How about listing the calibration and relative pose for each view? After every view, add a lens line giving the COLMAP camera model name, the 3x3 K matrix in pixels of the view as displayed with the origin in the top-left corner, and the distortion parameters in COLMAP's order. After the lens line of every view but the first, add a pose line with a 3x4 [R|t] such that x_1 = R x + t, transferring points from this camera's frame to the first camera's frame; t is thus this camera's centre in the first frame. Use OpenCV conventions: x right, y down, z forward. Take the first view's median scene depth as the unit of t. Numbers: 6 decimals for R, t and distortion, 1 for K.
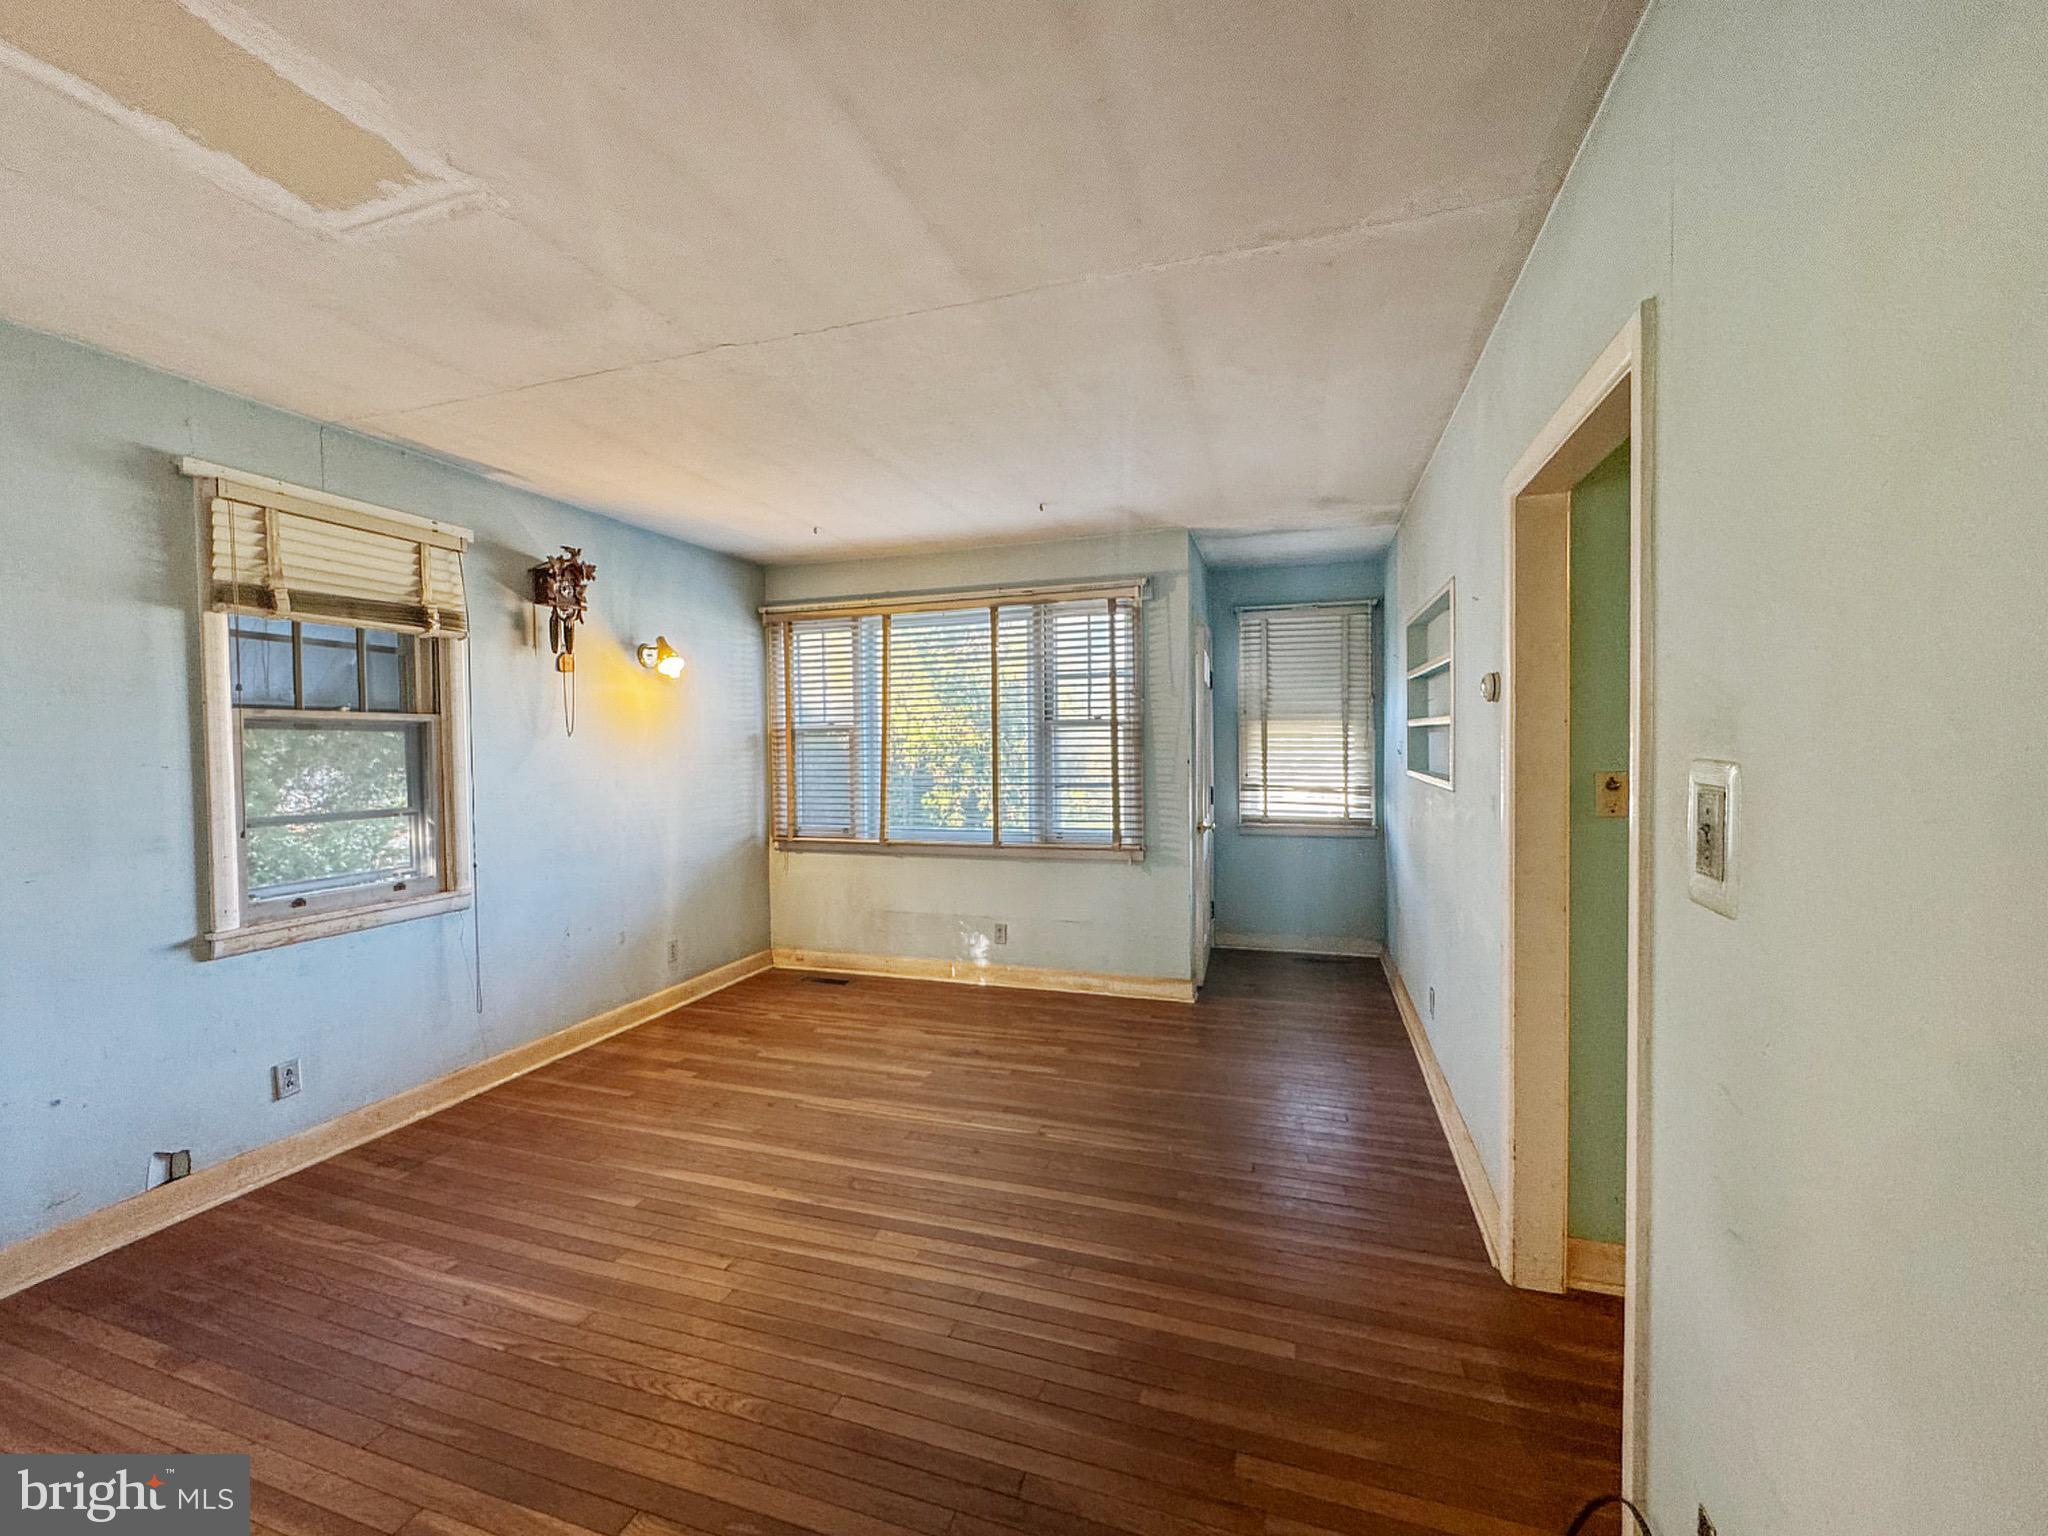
lens RADIAL K [[827.3, 0, 1023.0], [0, 827.3, 757.2], [0, 0, 1]] dist [-0.002056, -0.000072]
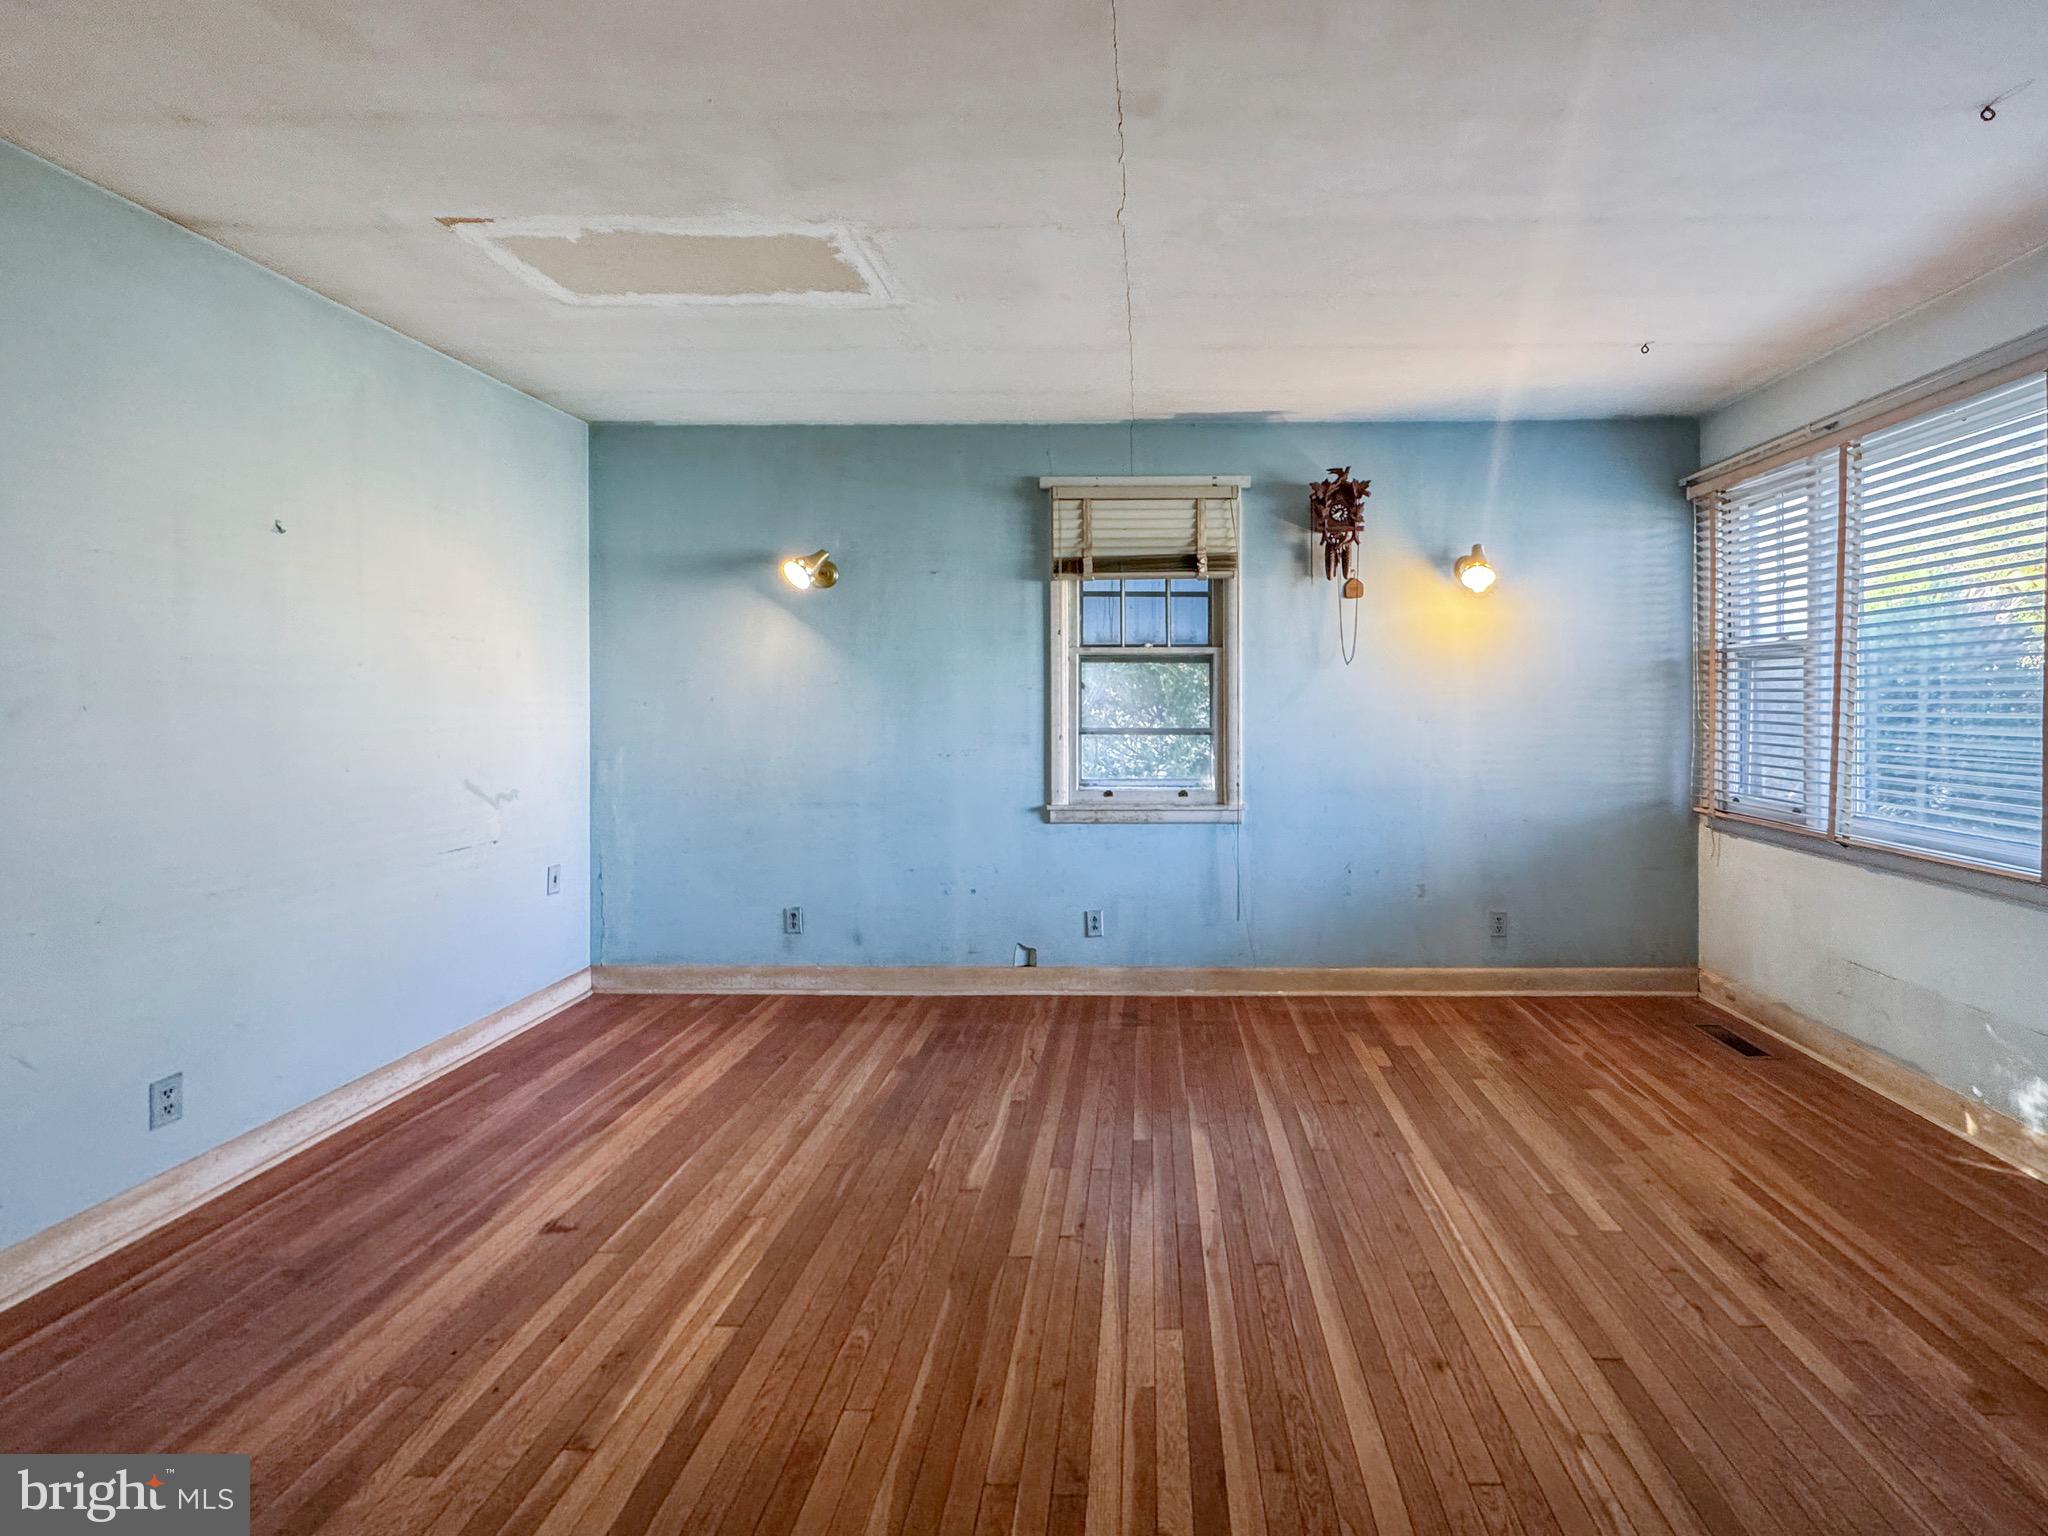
lens RADIAL K [[867.2, 0, 1135.3], [0, 867.2, 698.7], [0, 0, 1]] dist [-0.002817, -0.000022]
pose [[0.303614, 0.011988, -0.952720, 0.390729], [-0.014900, 0.999858, 0.007833, 0.011564], [0.952679, 0.011817, 0.303749, 0.536048]]
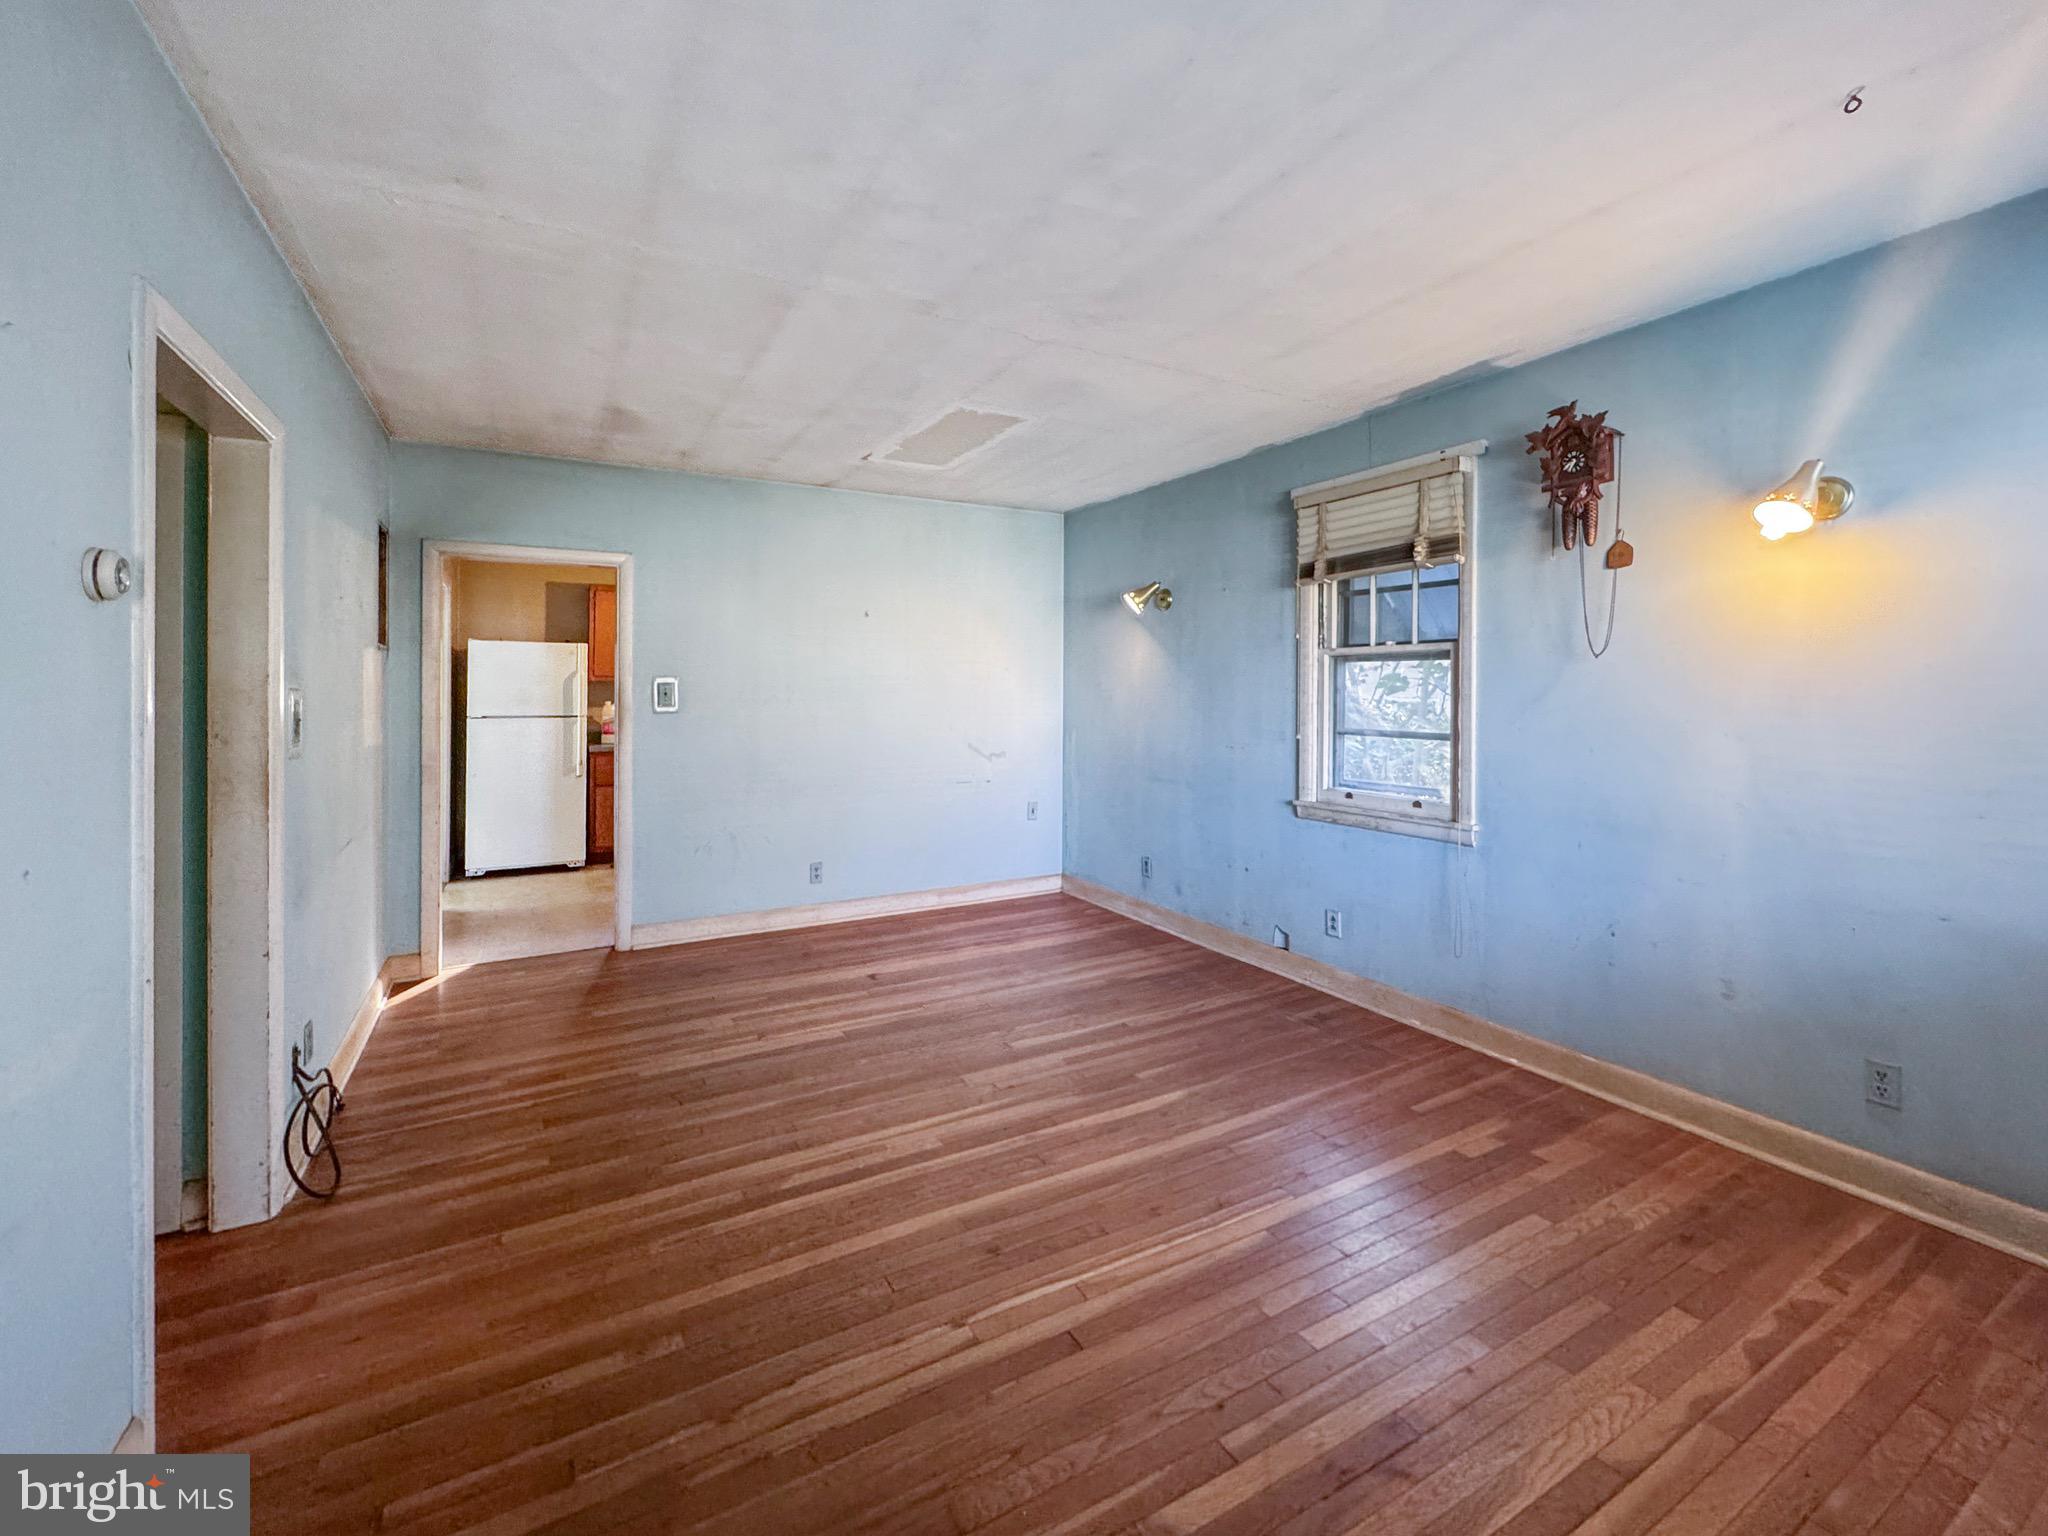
lens RADIAL K [[858.3, 0, 1016.4], [0, 858.3, 682.6], [0, 0, 1]] dist [-0.001197, 0.000093]
pose [[-0.675517, 0.005586, -0.737324, 0.408413], [-0.001318, 0.999961, 0.008783, -0.011127], [0.737344, 0.006905, -0.675483, 1.319553]]
